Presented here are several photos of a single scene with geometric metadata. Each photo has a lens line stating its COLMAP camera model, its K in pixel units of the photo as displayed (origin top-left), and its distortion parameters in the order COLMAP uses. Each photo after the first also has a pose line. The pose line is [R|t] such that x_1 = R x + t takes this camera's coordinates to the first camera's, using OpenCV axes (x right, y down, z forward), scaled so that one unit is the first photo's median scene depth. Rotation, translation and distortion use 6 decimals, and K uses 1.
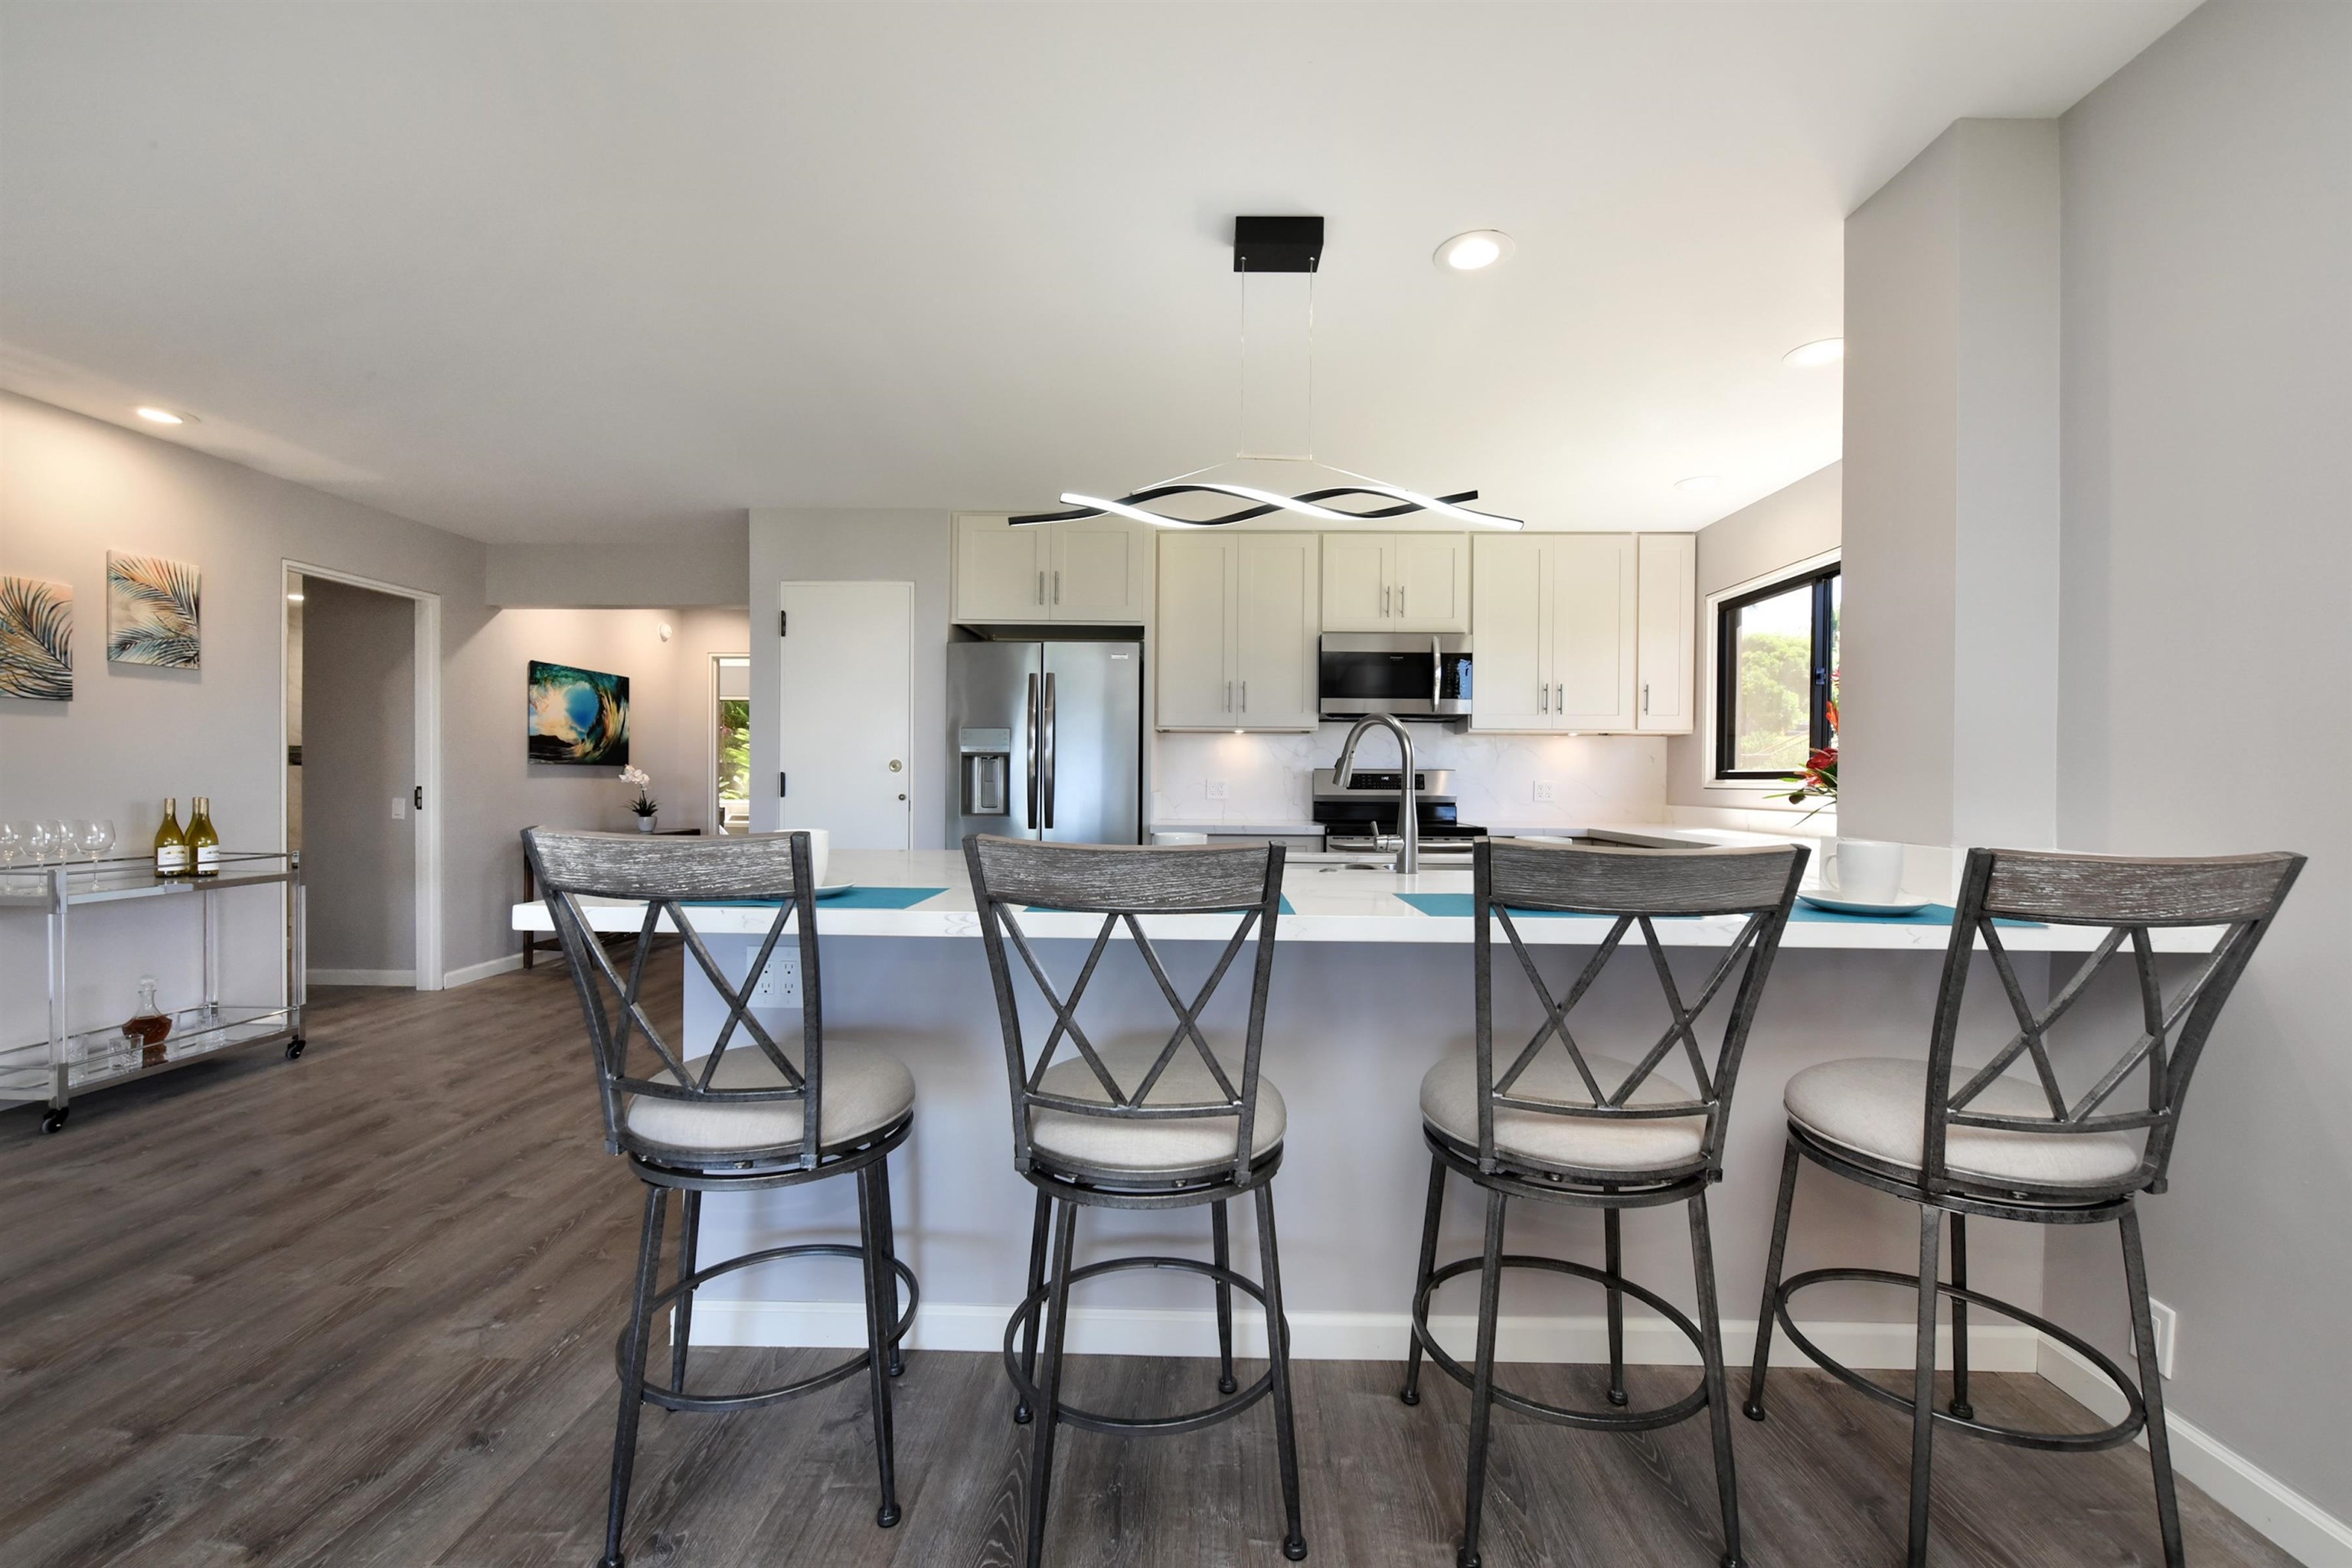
lens RADIAL K [[949.2, 0, 1140.0], [0, 949.2, 783.3], [0, 0, 1]] dist [-0.008267, -0.000091]
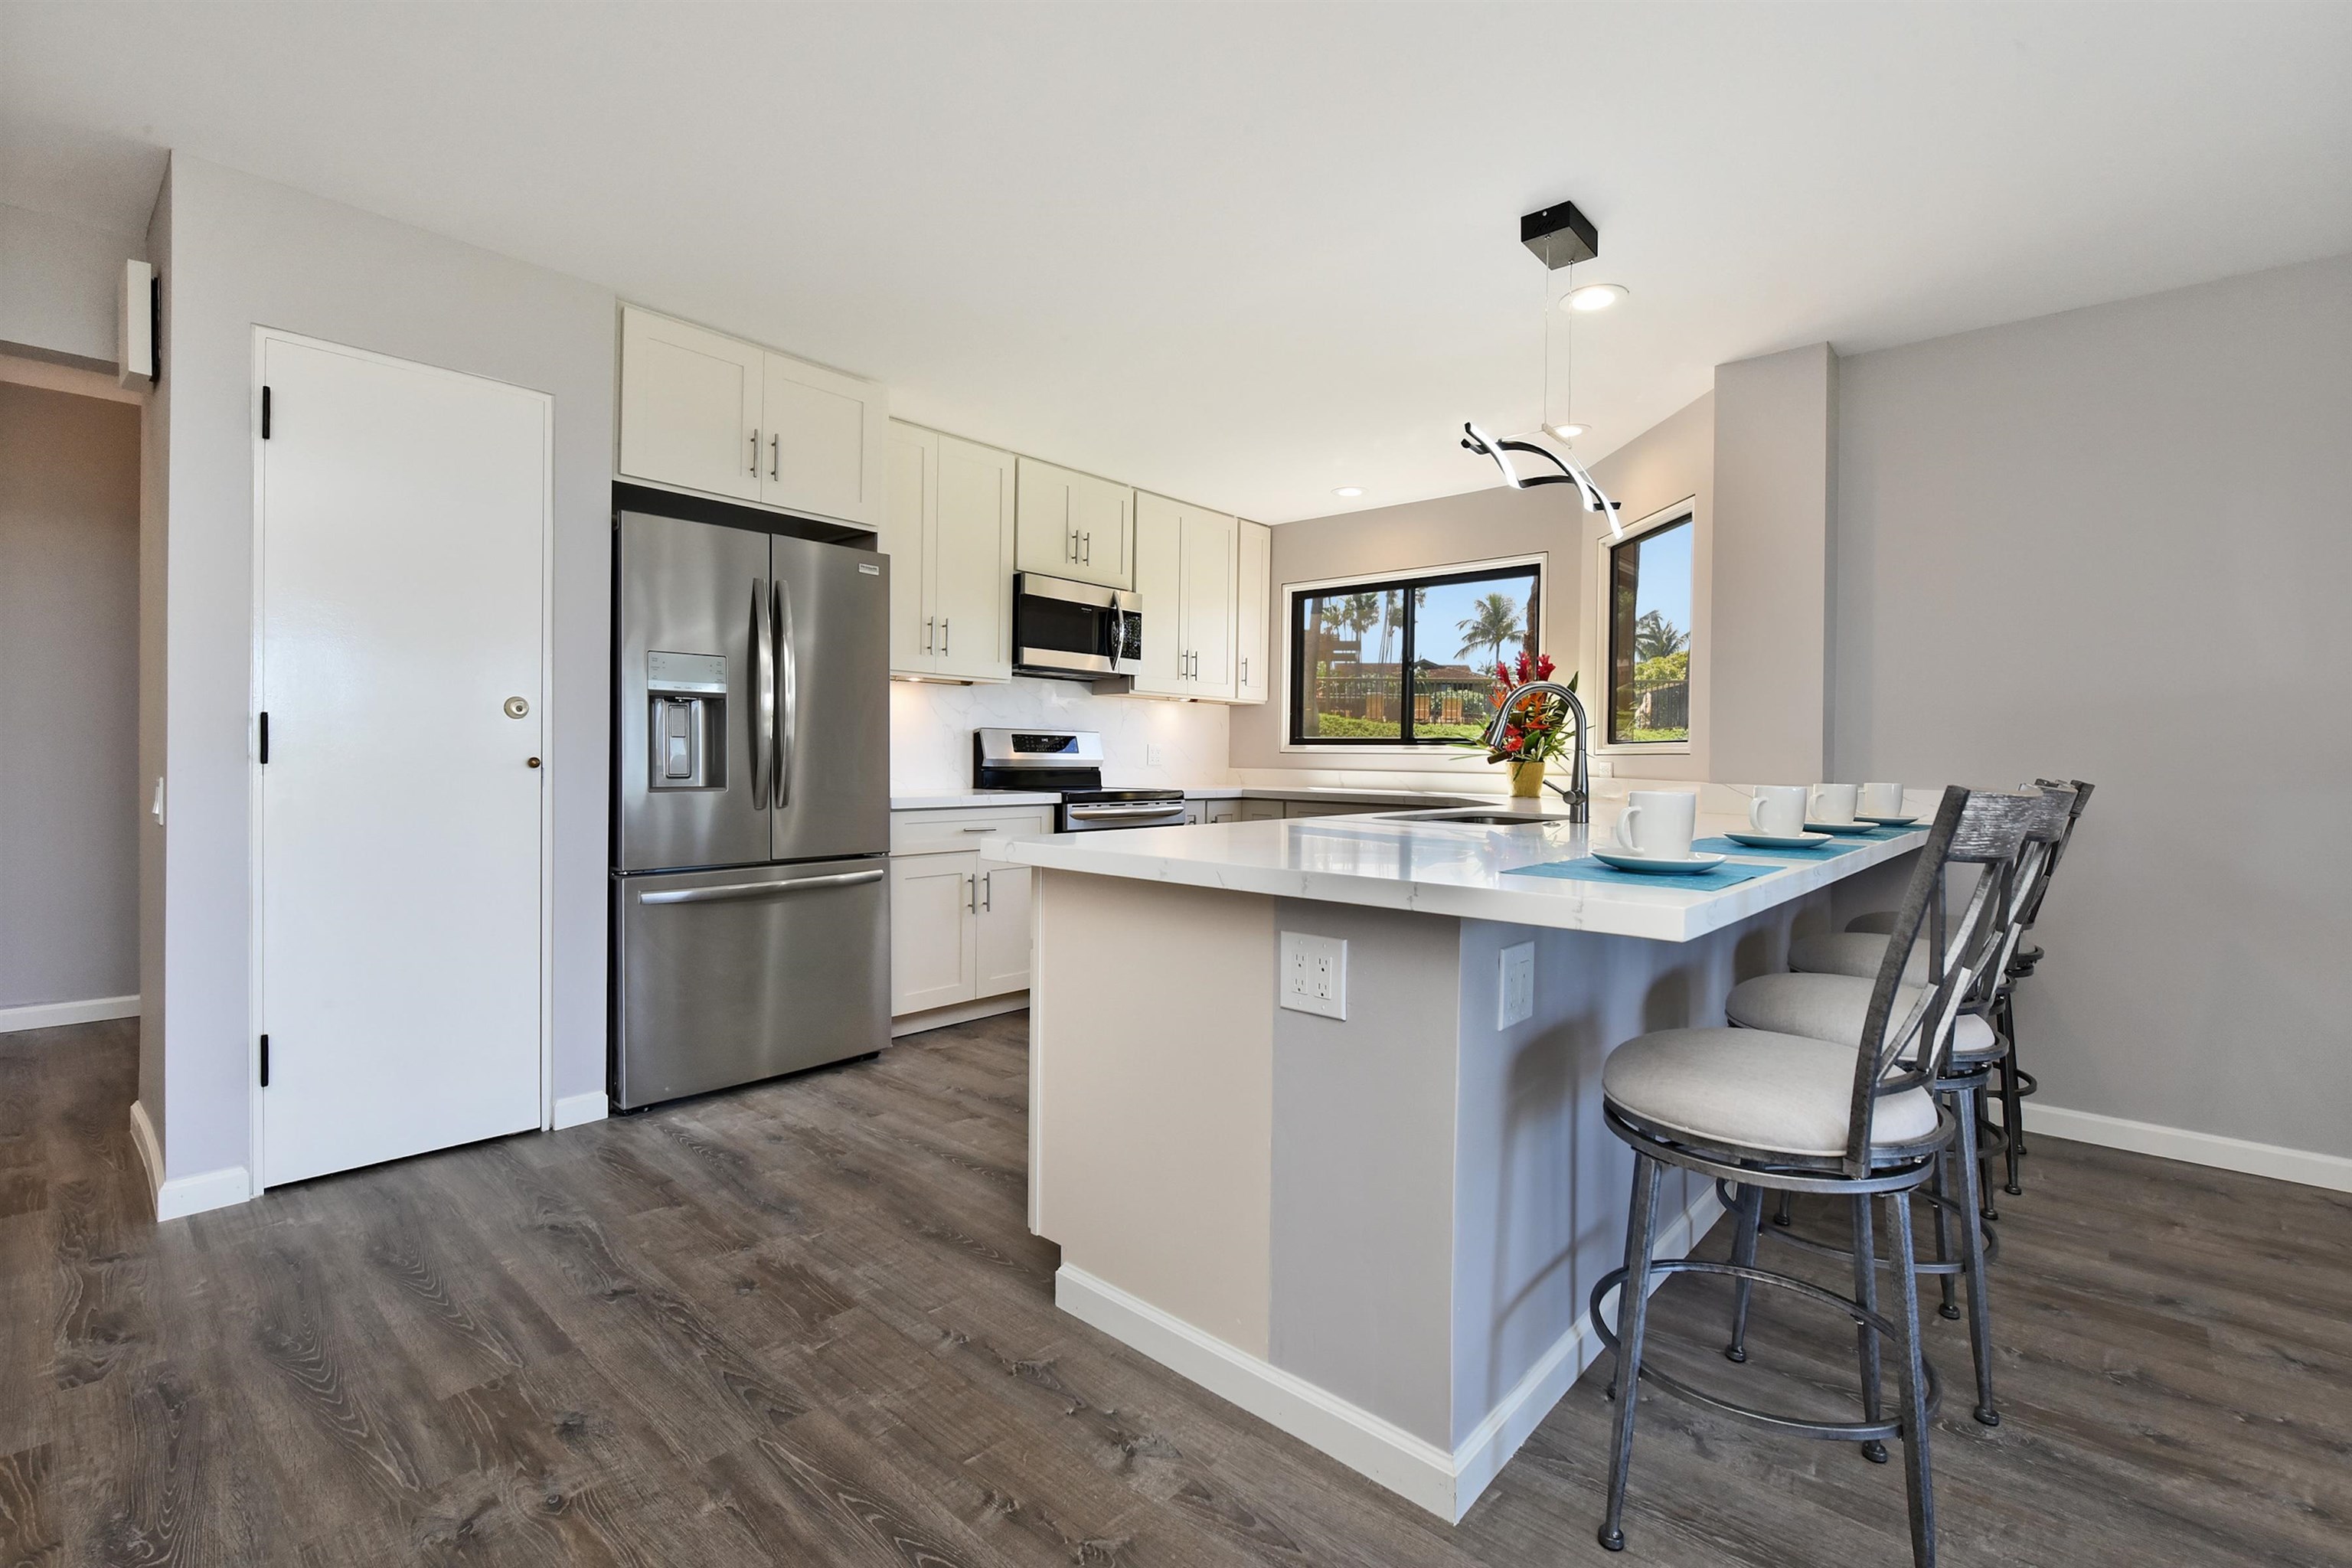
lens RADIAL K [[1075.3, 0, 1176.0], [0, 1075.3, 784.0], [0, 0, 1]] dist [-0.008110, 0.000052]
pose [[0.616161, -0.023536, 0.787268, -0.541830], [-0.003509, 0.999461, 0.032626, 0.003728], [-0.787612, -0.022866, 0.615747, 0.291087]]
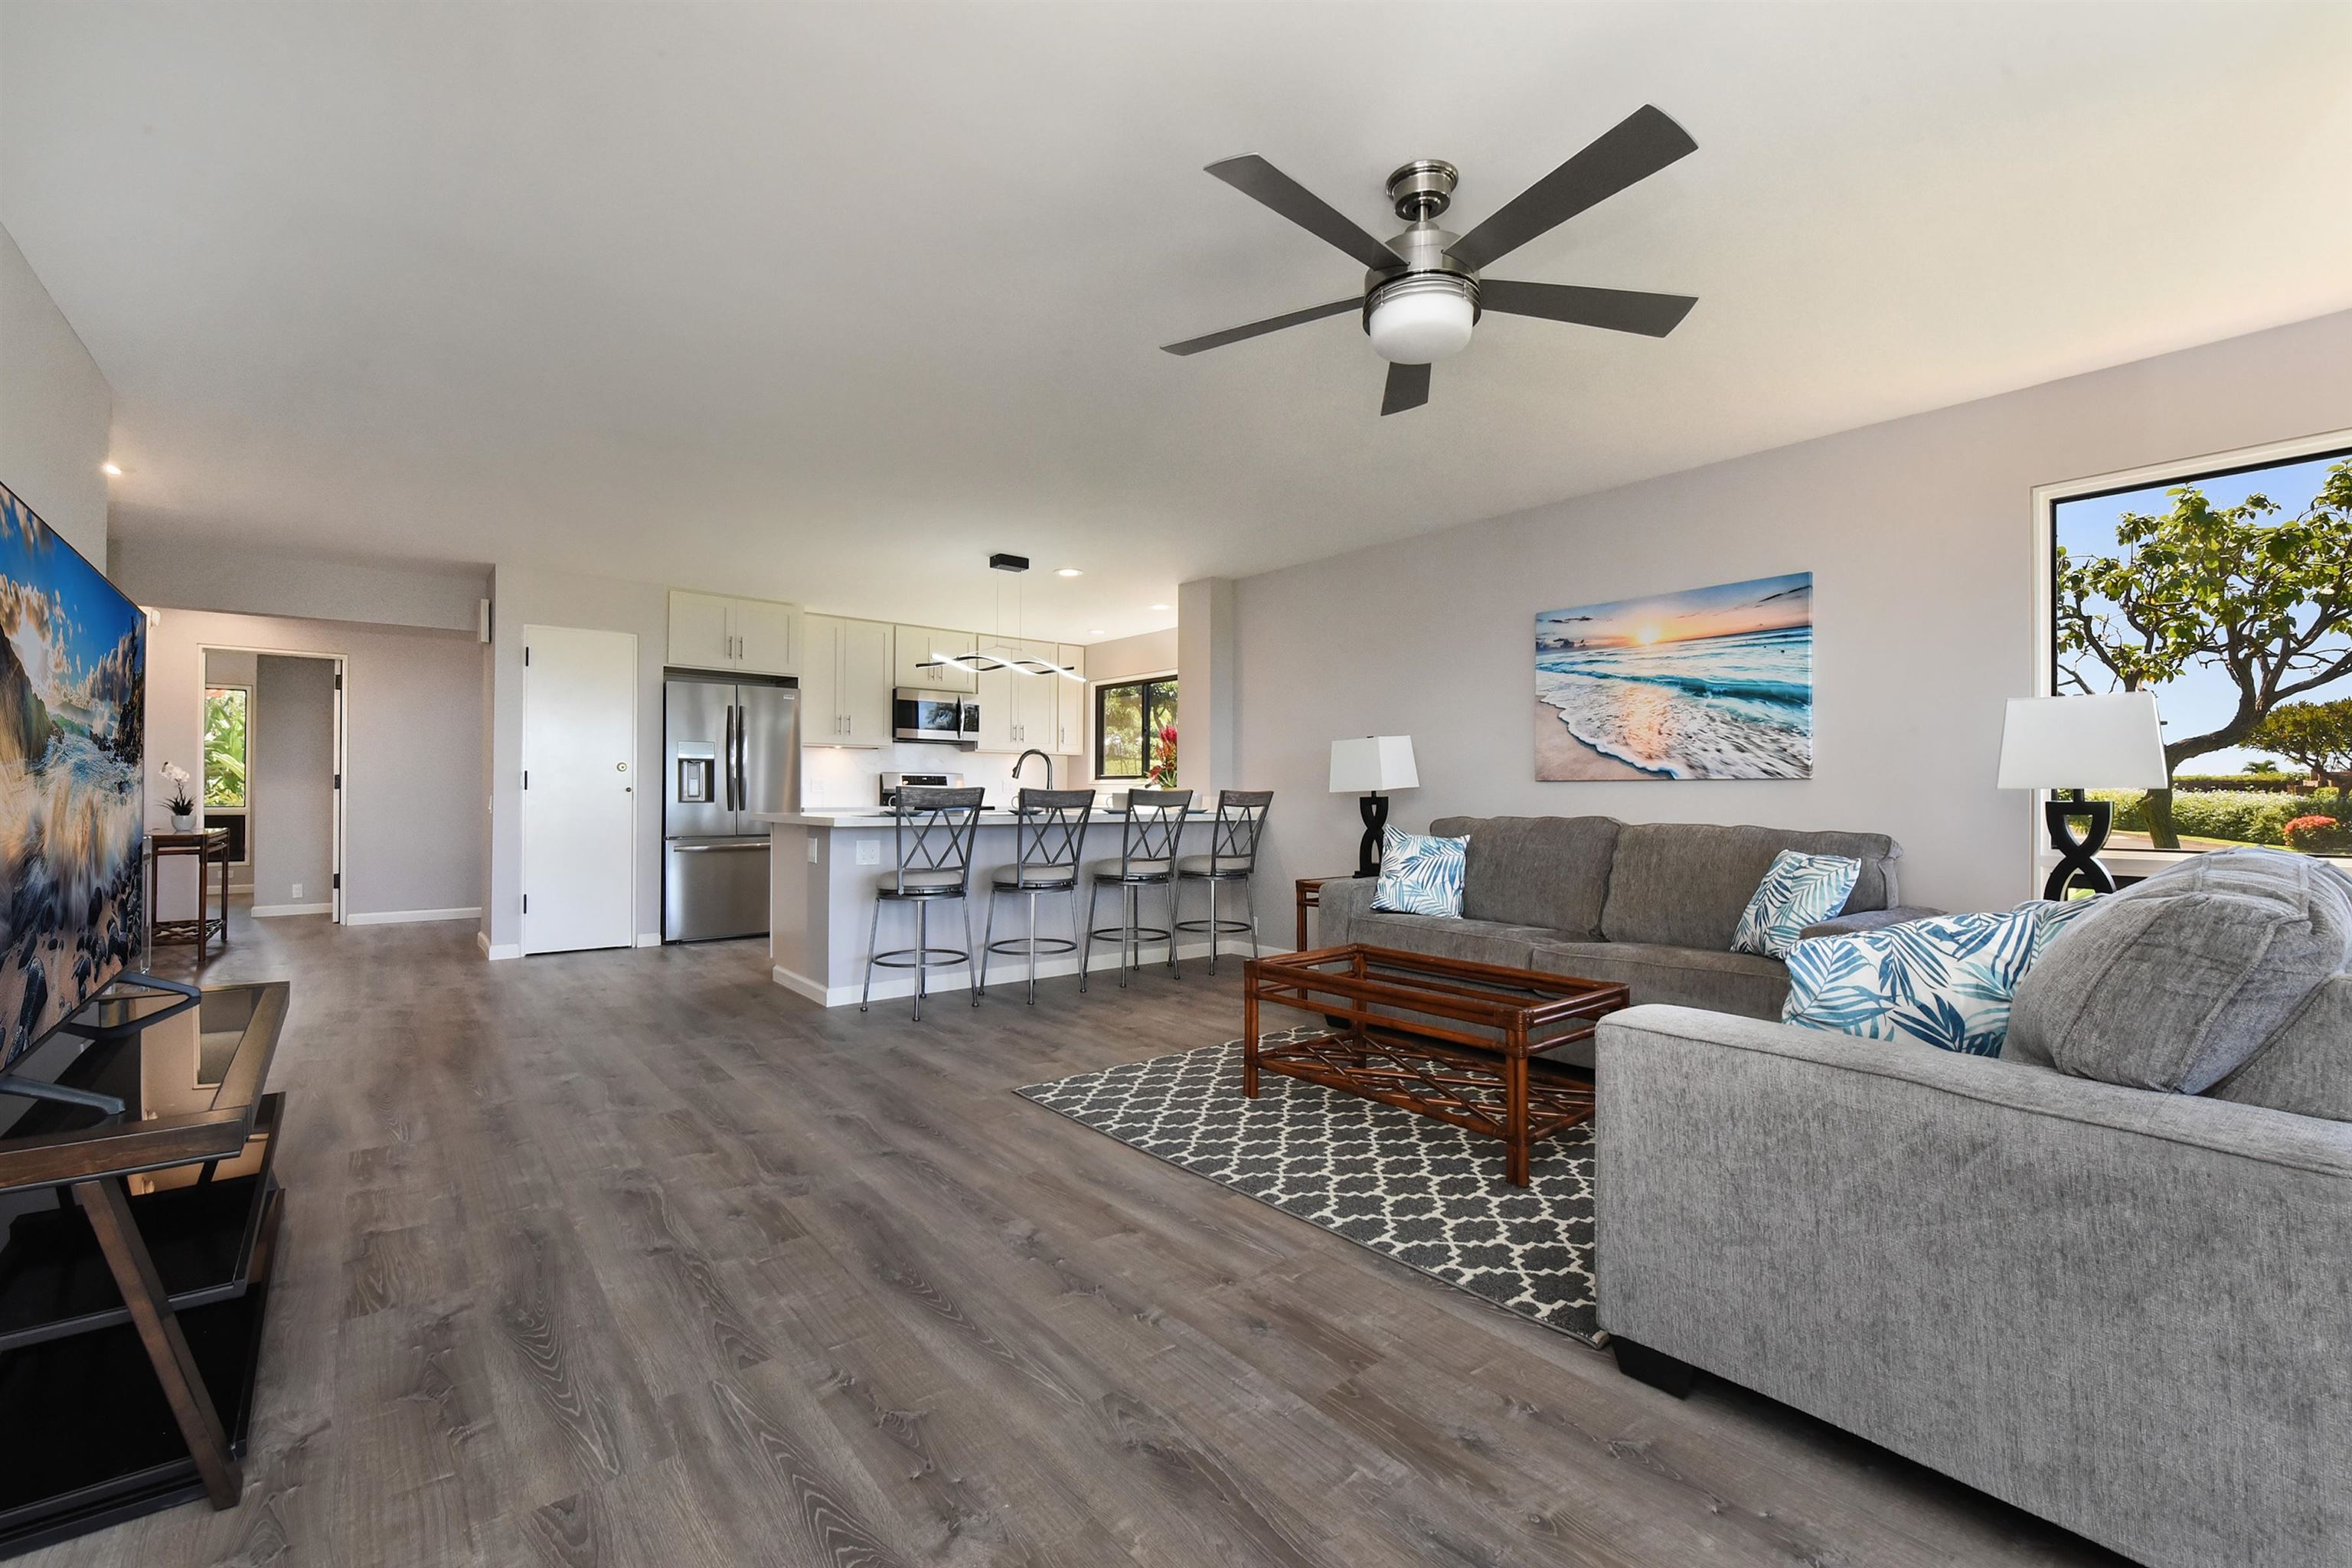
lens RADIAL K [[1058.3, 0, 1163.8], [0, 1058.3, 807.0], [0, 0, 1]] dist [0.002729, -0.000158]
pose [[0.742923, -0.019034, 0.669106, -0.724497], [0.007606, 0.999771, 0.019996, 0.013241], [-0.669333, -0.009766, 0.742898, -0.688217]]
